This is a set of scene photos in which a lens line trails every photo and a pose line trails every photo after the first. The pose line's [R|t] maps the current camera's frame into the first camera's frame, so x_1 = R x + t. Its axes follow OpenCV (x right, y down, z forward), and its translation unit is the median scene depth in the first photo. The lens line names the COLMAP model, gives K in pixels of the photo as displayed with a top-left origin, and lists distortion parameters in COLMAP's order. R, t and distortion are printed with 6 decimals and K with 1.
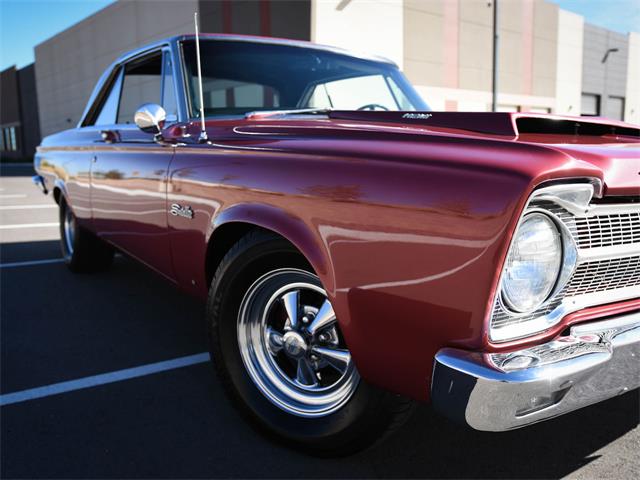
lens RADIAL K [[580.7, 0, 320.0], [0, 580.7, 240.0], [0, 0, 1]] dist [-0.042242, 0.021090]
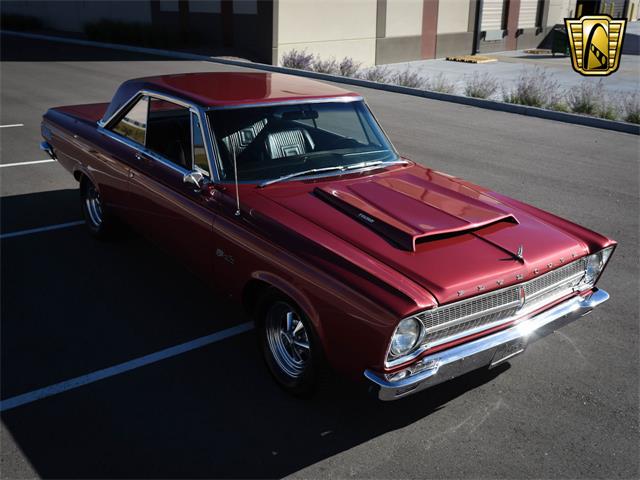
lens RADIAL K [[580.7, 0, 320.0], [0, 580.7, 240.0], [0, 0, 1]] dist [-0.042242, 0.021090]
pose [[0.999069, -0.012055, 0.041434, -0.082944], [0.005865, 0.989211, 0.146380, -0.682298], [-0.042751, -0.146001, 0.988360, -1.272605]]
